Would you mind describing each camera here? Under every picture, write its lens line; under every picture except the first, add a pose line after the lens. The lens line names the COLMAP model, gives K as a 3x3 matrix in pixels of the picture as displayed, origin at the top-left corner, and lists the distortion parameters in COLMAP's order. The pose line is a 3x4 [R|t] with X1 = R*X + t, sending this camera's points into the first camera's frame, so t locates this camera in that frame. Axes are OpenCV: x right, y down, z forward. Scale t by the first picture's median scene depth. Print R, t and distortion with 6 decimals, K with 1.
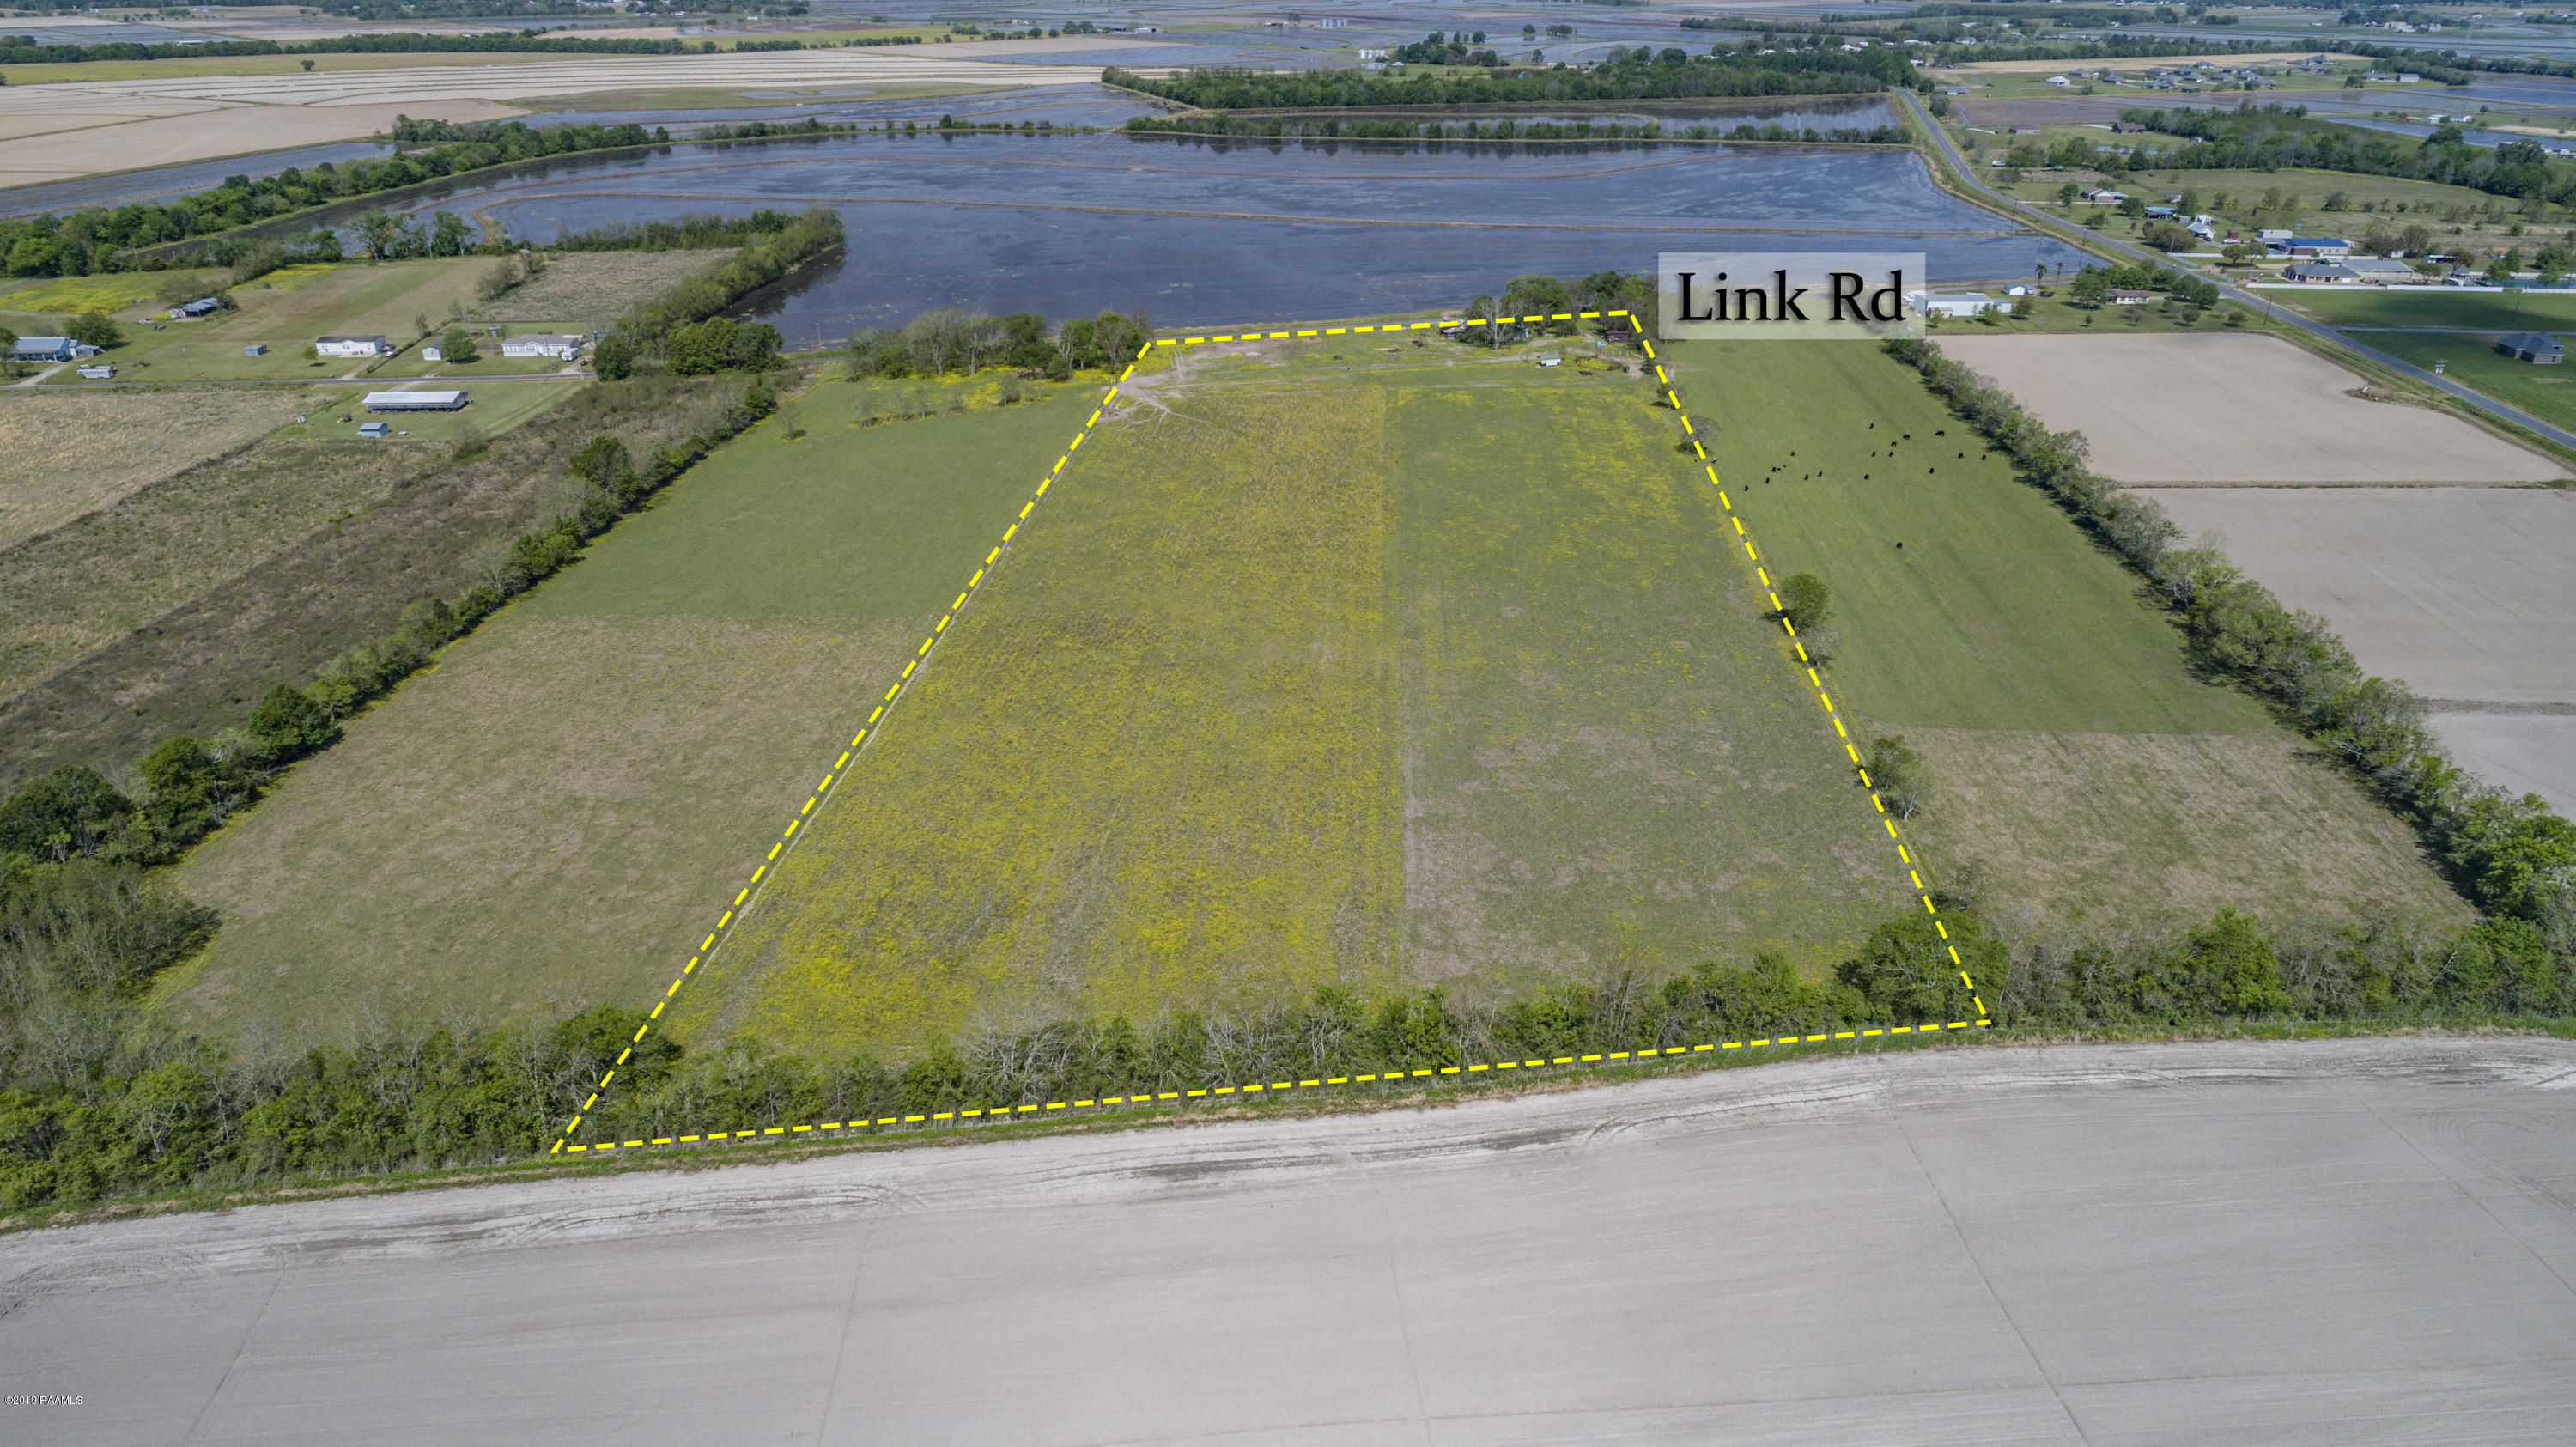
lens RADIAL K [[1726.7, 0, 1288.0], [0, 1726.7, 723.5], [0, 0, 1]] dist [-0.010841, 0.004450]
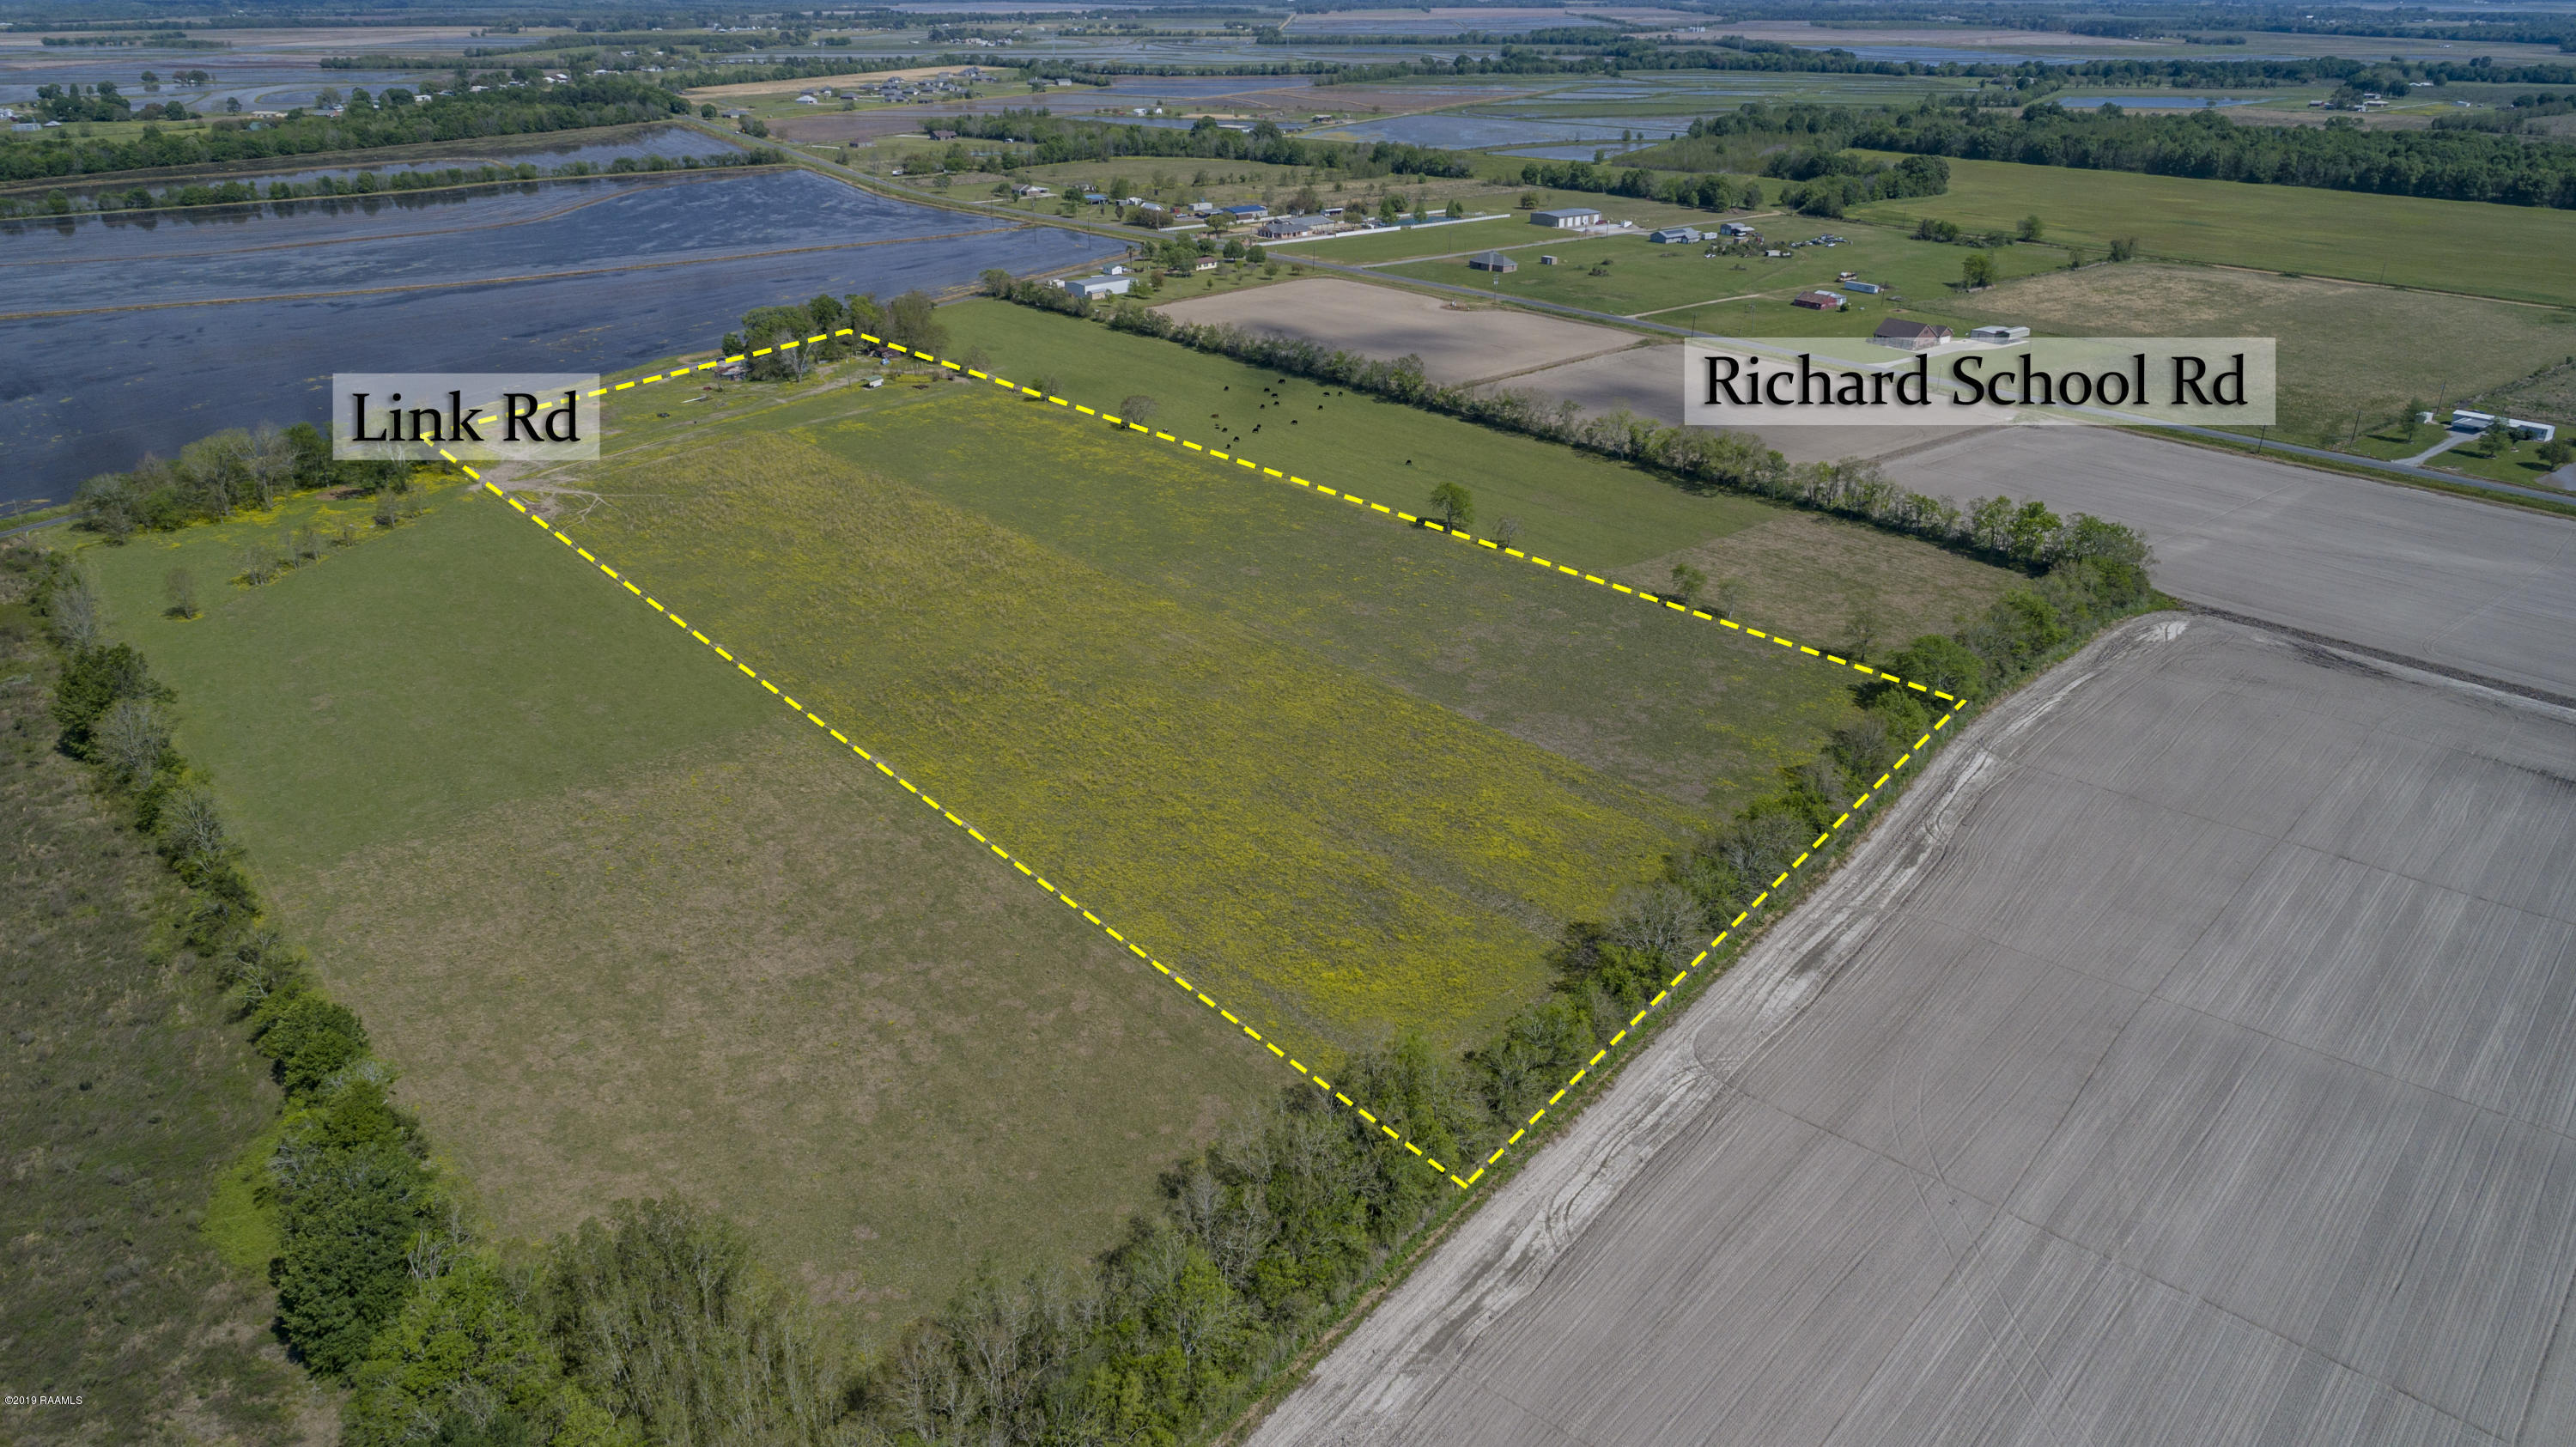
lens RADIAL K [[1726.7, 0, 1288.0], [0, 1726.7, 723.5], [0, 0, 1]] dist [-0.010841, 0.004450]
pose [[0.723378, -0.278180, 0.631934, -0.287792], [0.287905, 0.953408, 0.090129, -0.032239], [-0.627563, 0.116739, 0.769764, 0.074801]]
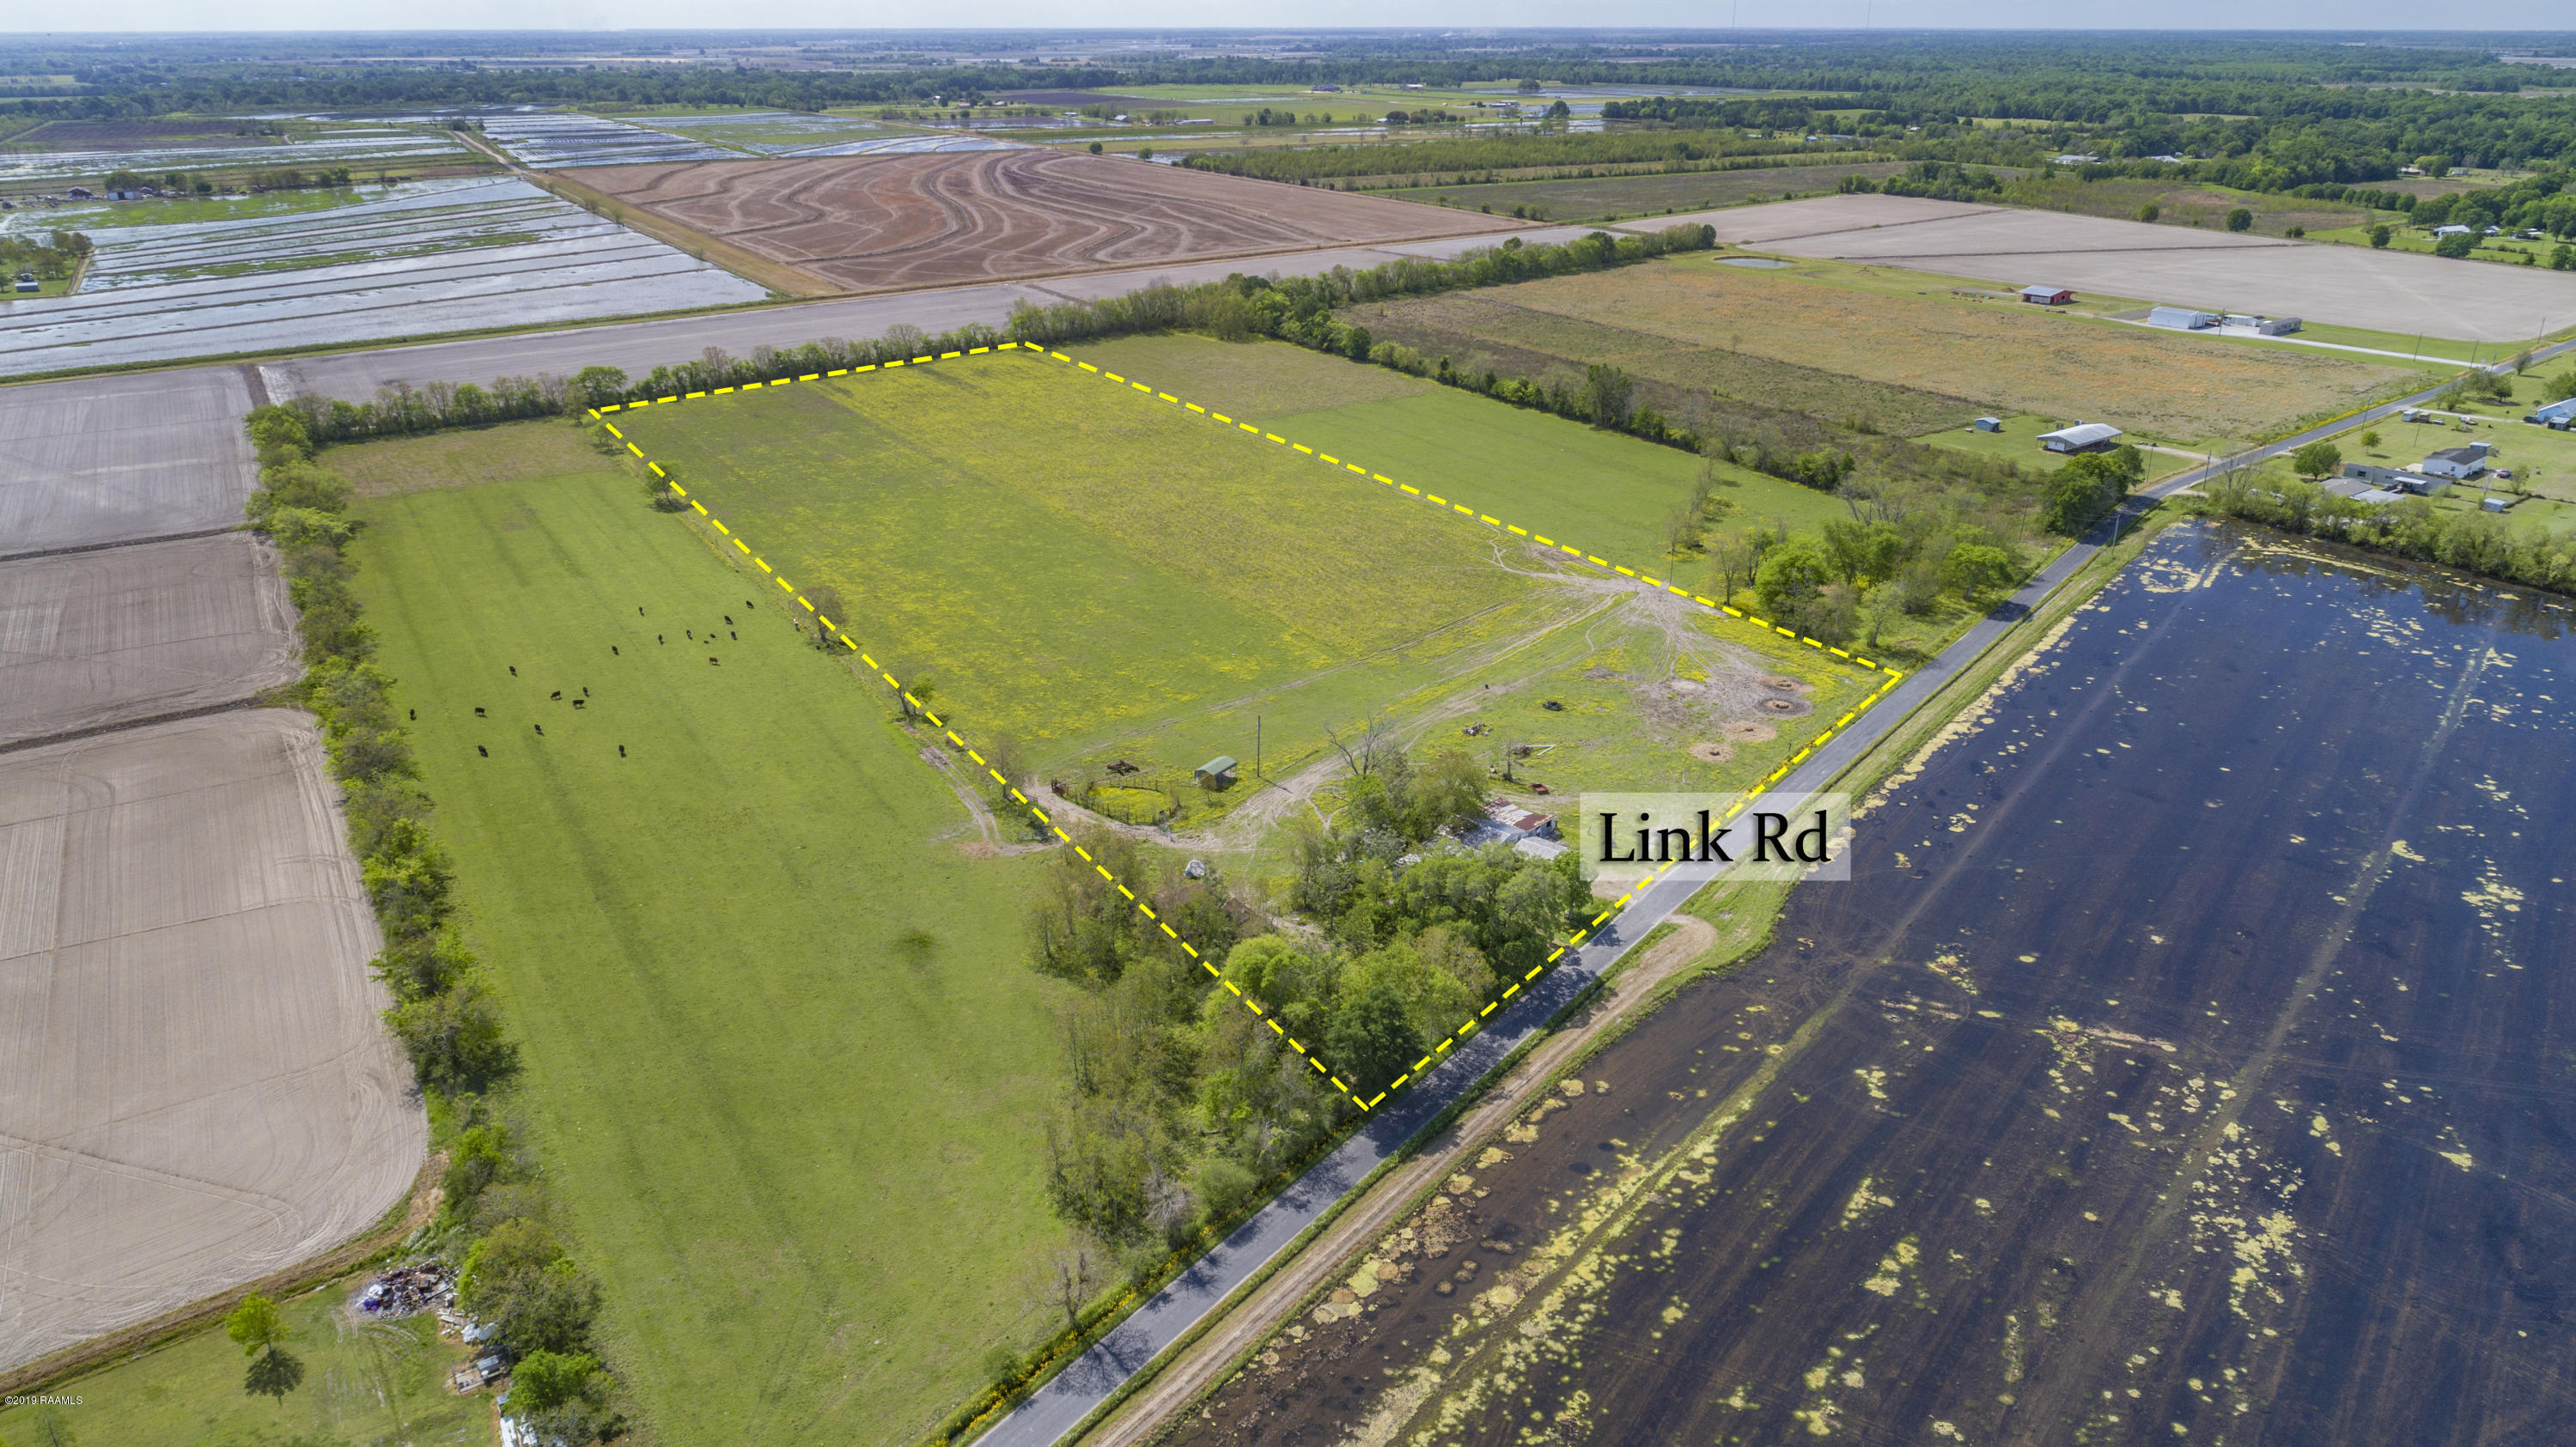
lens RADIAL K [[1749.8, 0, 1288.0], [0, 1749.8, 723.5], [0, 0, 1]] dist [-0.010815, 0.004477]
pose [[-0.814250, 0.211035, -0.540796, 0.321262], [-0.245349, 0.719186, 0.650058, -0.439337], [0.526118, 0.661994, -0.533820, 1.002050]]
